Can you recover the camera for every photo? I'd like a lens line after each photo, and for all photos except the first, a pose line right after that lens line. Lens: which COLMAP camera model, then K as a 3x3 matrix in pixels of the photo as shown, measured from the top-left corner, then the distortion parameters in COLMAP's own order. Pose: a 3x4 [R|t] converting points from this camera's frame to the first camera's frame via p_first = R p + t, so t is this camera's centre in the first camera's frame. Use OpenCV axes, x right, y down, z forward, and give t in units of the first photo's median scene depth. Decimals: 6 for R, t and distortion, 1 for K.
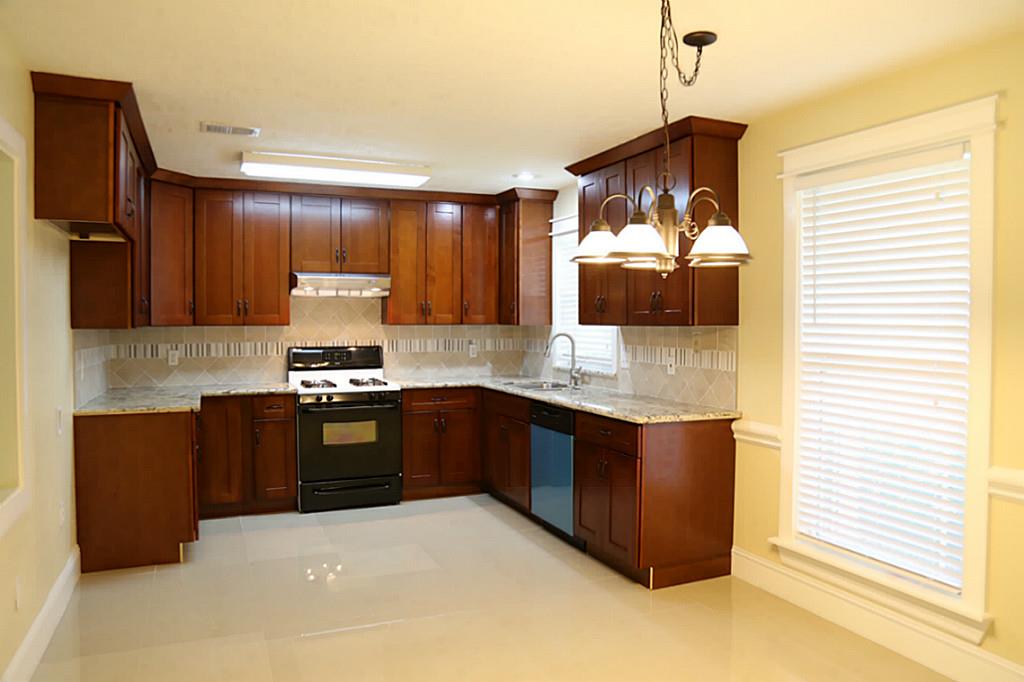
lens RADIAL K [[726.1, 0, 508.3], [0, 726.1, 340.0], [0, 0, 1]] dist [-0.071470, 0.013811]
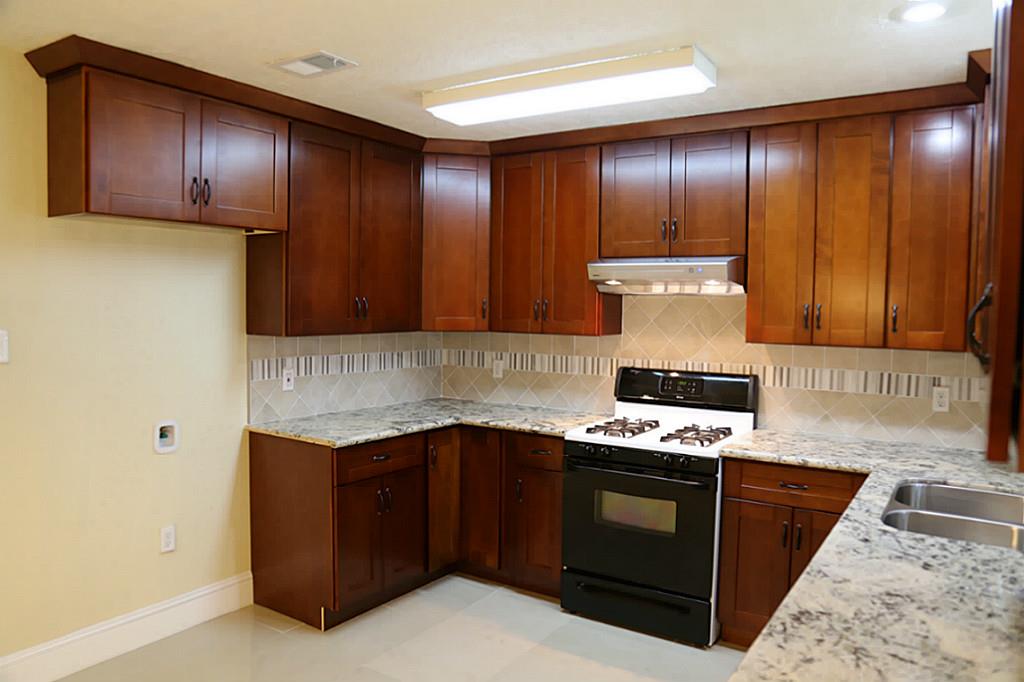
lens RADIAL K [[726.1, 0, 514.4], [0, 726.1, 350.2], [0, 0, 1]] dist [-0.071470, 0.013811]
pose [[0.558902, 0.061986, -0.826914, 0.230351], [-0.040540, 0.998052, 0.047414, -0.036971], [0.828242, 0.007023, 0.560326, 0.547811]]
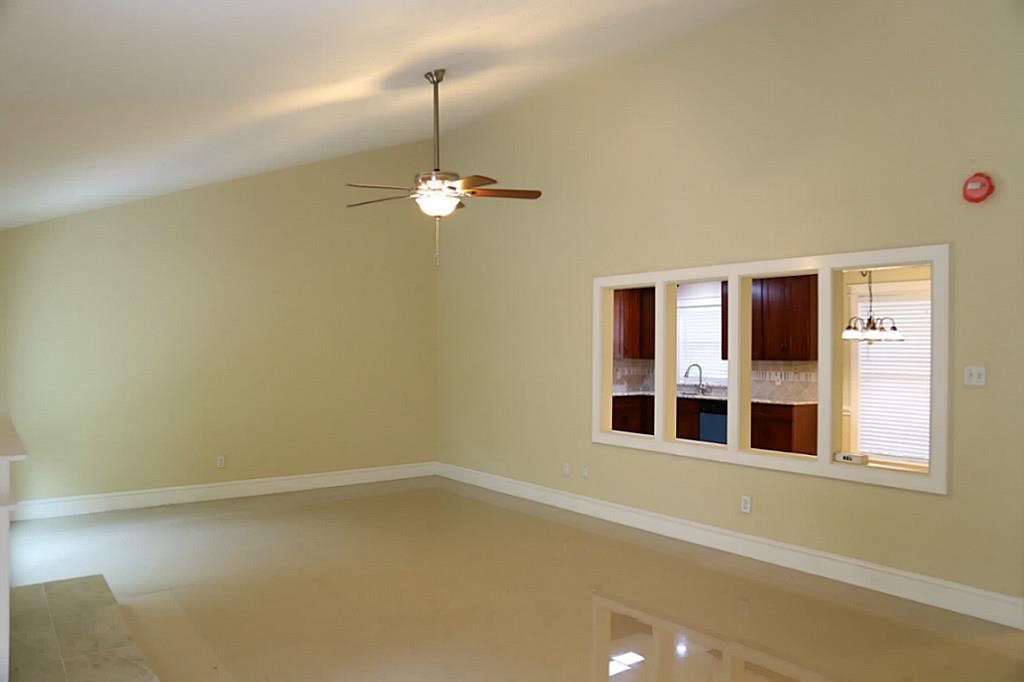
lens RADIAL K [[726.1, 0, 512.9], [0, 726.1, 340.2], [0, 0, 1]] dist [-0.071470, 0.013811]
pose [[0.968574, 0.016859, 0.248154, -0.802030], [-0.005004, 0.998819, -0.048330, 0.019274], [-0.248676, 0.045569, 0.967514, -0.610521]]
